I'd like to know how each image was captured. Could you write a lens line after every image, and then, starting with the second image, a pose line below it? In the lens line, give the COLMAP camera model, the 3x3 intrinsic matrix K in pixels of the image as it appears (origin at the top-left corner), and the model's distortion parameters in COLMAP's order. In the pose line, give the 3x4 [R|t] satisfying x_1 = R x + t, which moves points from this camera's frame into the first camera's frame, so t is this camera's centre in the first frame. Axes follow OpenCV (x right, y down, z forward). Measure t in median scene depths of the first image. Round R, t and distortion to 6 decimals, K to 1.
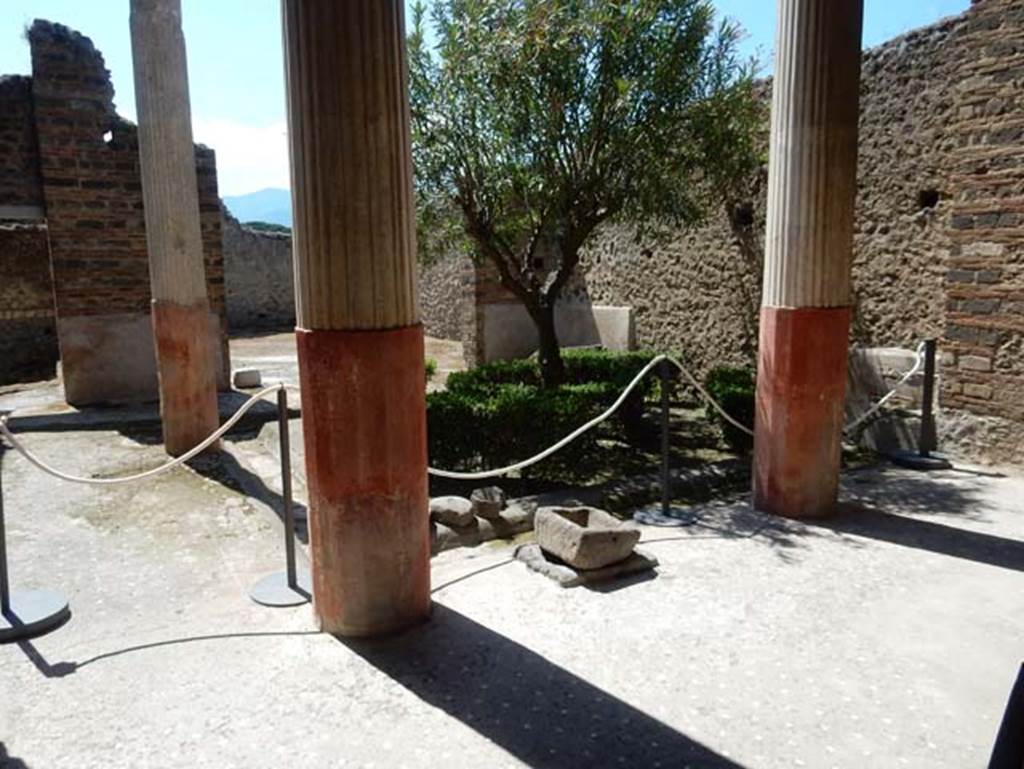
lens RADIAL K [[751.2, 0, 511.8], [0, 751.2, 388.0], [0, 0, 1]] dist [-0.005781, 0.000562]
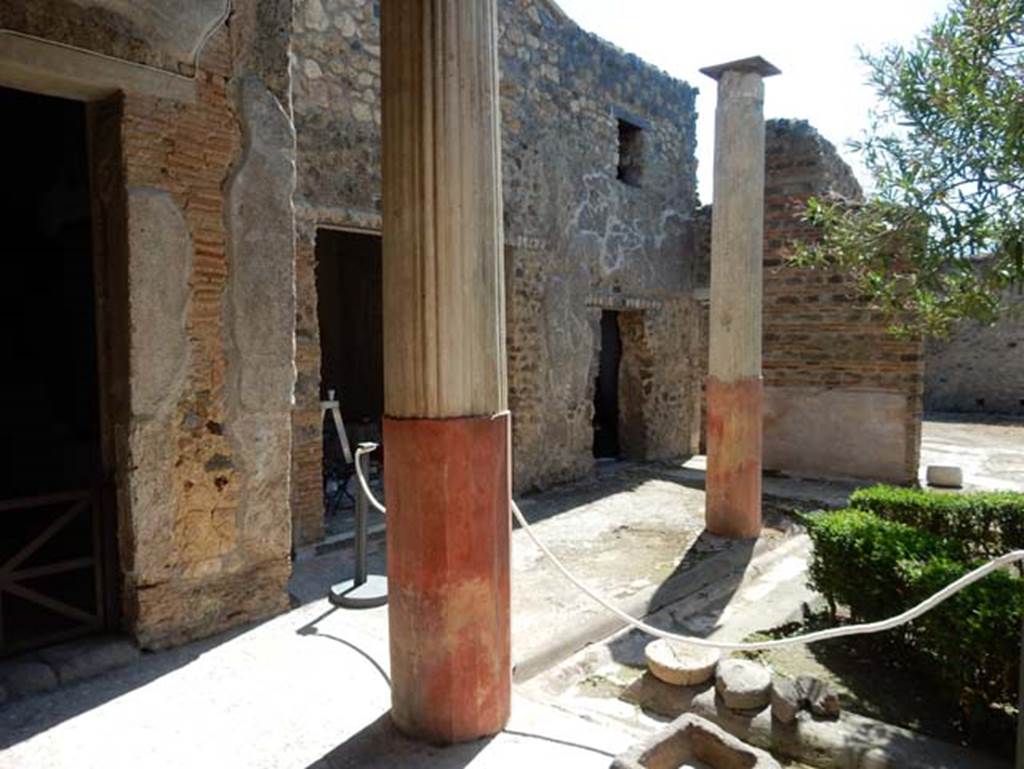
lens RADIAL K [[758.0, 0, 515.2], [0, 758.0, 386.6], [0, 0, 1]] dist [-0.000421, 0.001260]
pose [[0.341083, 0.071128, -0.937338, 0.417716], [-0.153644, 0.987942, 0.019059, -0.082854], [0.927392, 0.137515, 0.347899, 0.402738]]
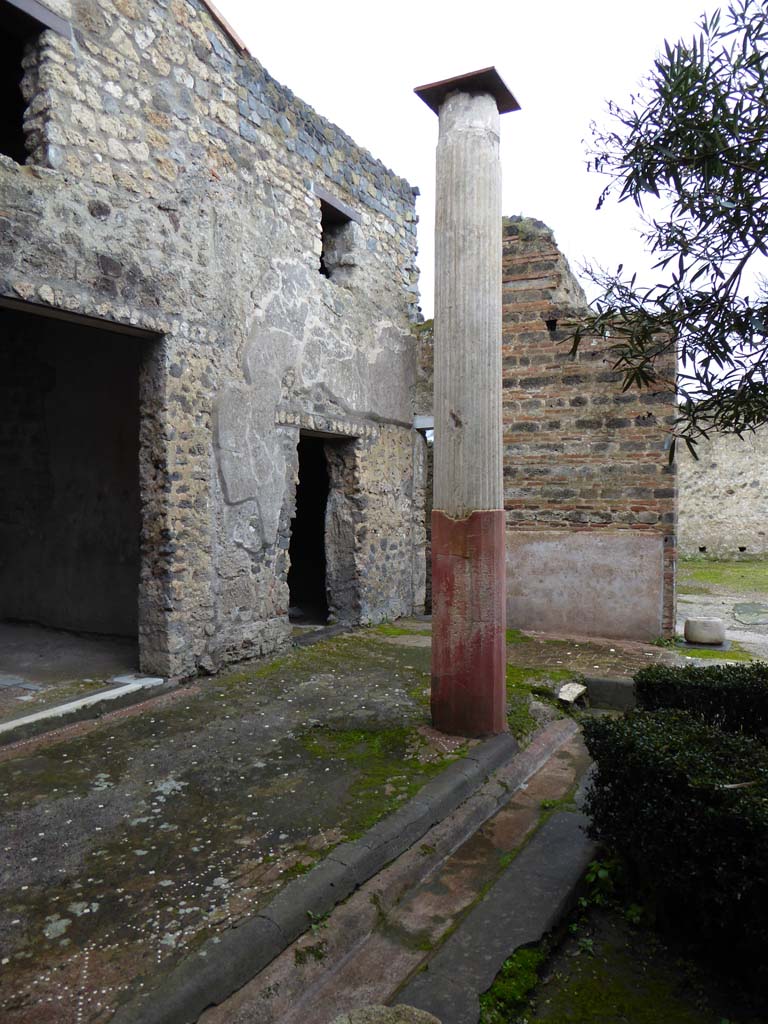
lens RADIAL K [[728.6, 0, 394.0], [0, 728.6, 512.5], [0, 0, 1]] dist [-0.024526, 0.006905]
pose [[0.514008, 0.027954, -0.857330, 0.125771], [-0.143144, 0.988250, -0.053598, -0.070767], [0.845757, 0.150271, 0.511970, 0.610813]]
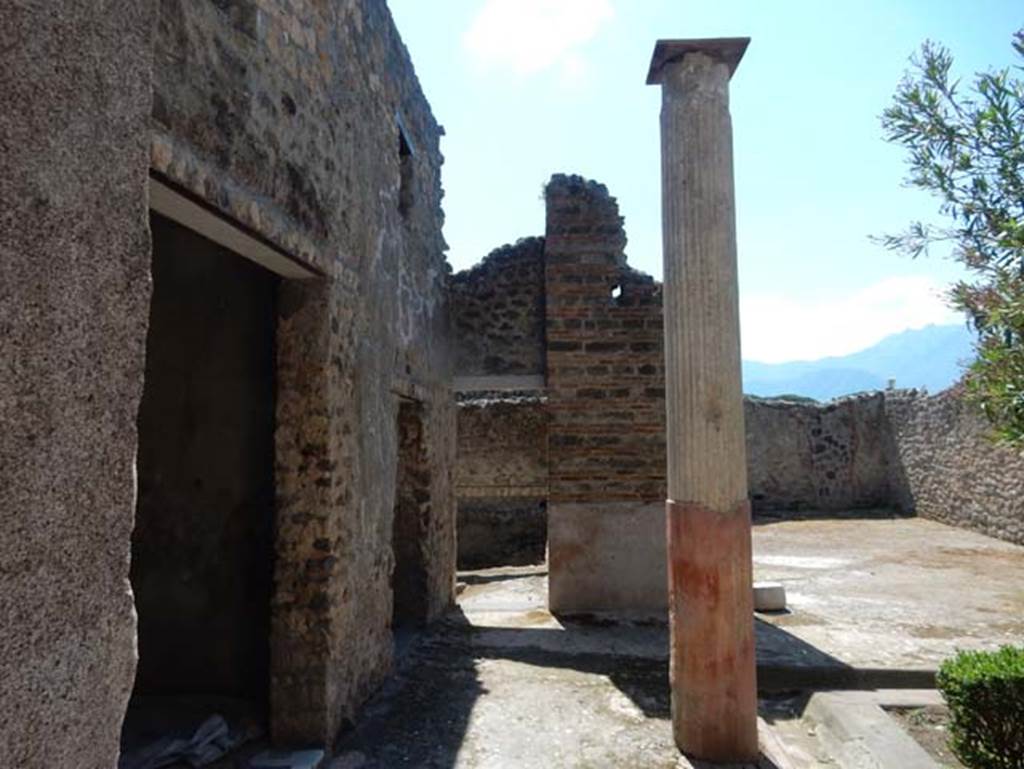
lens RADIAL K [[751.2, 0, 511.8], [0, 751.2, 388.0], [0, 0, 1]] dist [-0.005781, 0.000562]
pose [[0.824402, -0.034387, -0.564959, -0.220736], [-0.092033, 0.976725, -0.193746, -0.074073], [0.558472, 0.211719, 0.802050, 0.379238]]
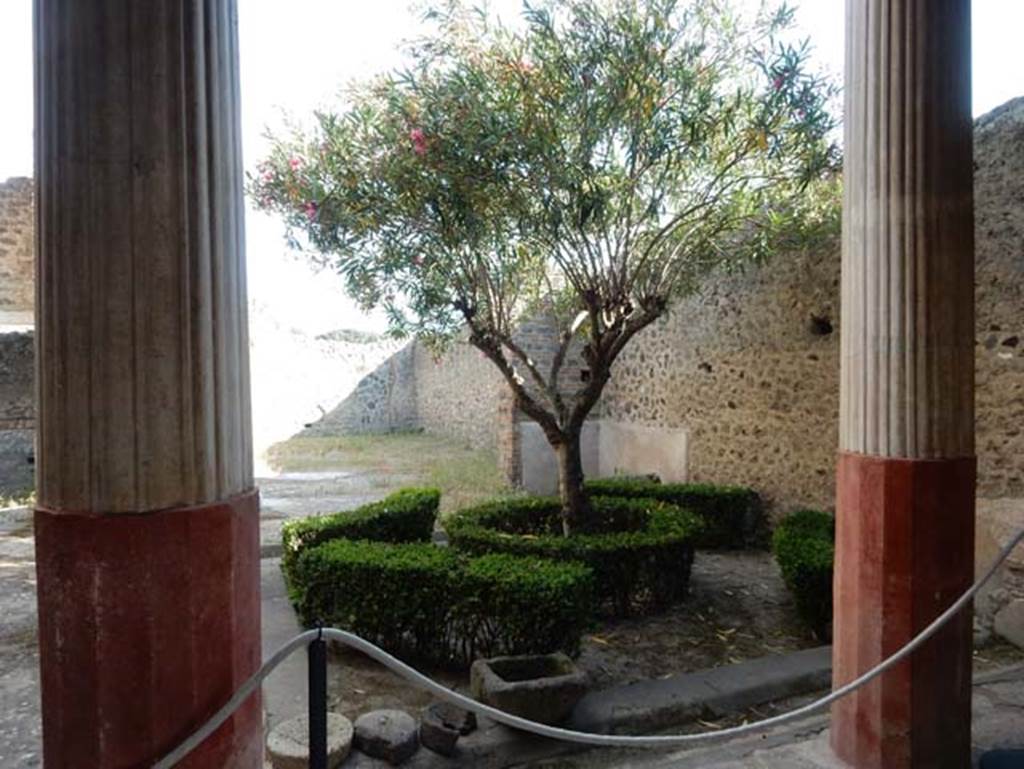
lens RADIAL K [[751.2, 0, 511.8], [0, 751.2, 388.0], [0, 0, 1]] dist [-0.005781, 0.000562]
pose [[0.993726, 0.011910, -0.111207, 0.087895], [-0.027424, 0.989906, -0.139045, -0.049437], [0.108428, 0.141222, 0.984022, 0.221495]]
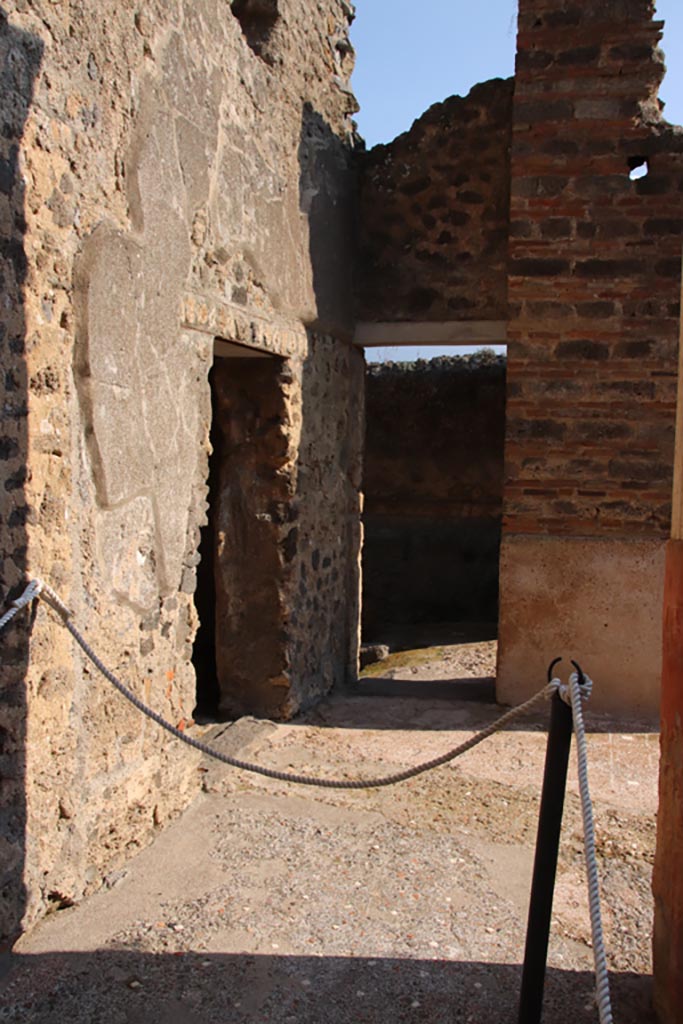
lens RADIAL K [[982.9, 0, 341.4], [0, 982.9, 513.1], [0, 0, 1]] dist [-0.084661, 0.261880]
pose [[0.699073, 0.076549, -0.710941, -0.287468], [-0.138737, 0.989880, -0.029838, -0.098615], [0.701462, 0.119493, 0.702619, 0.619961]]
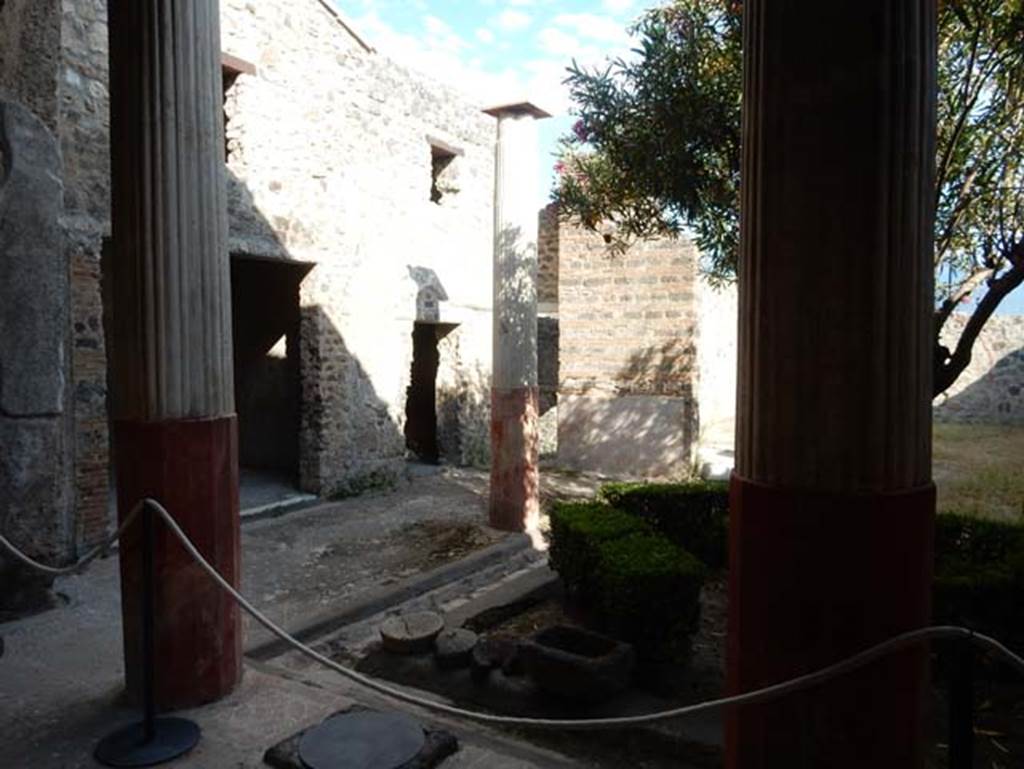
lens RADIAL K [[758.0, 0, 515.2], [0, 758.0, 386.6], [0, 0, 1]] dist [-0.000421, 0.001260]
pose [[0.480353, 0.057259, -0.875204, 0.555822], [-0.151461, 0.988291, -0.018472, -0.099611], [0.863898, 0.141433, 0.483401, 0.485929]]
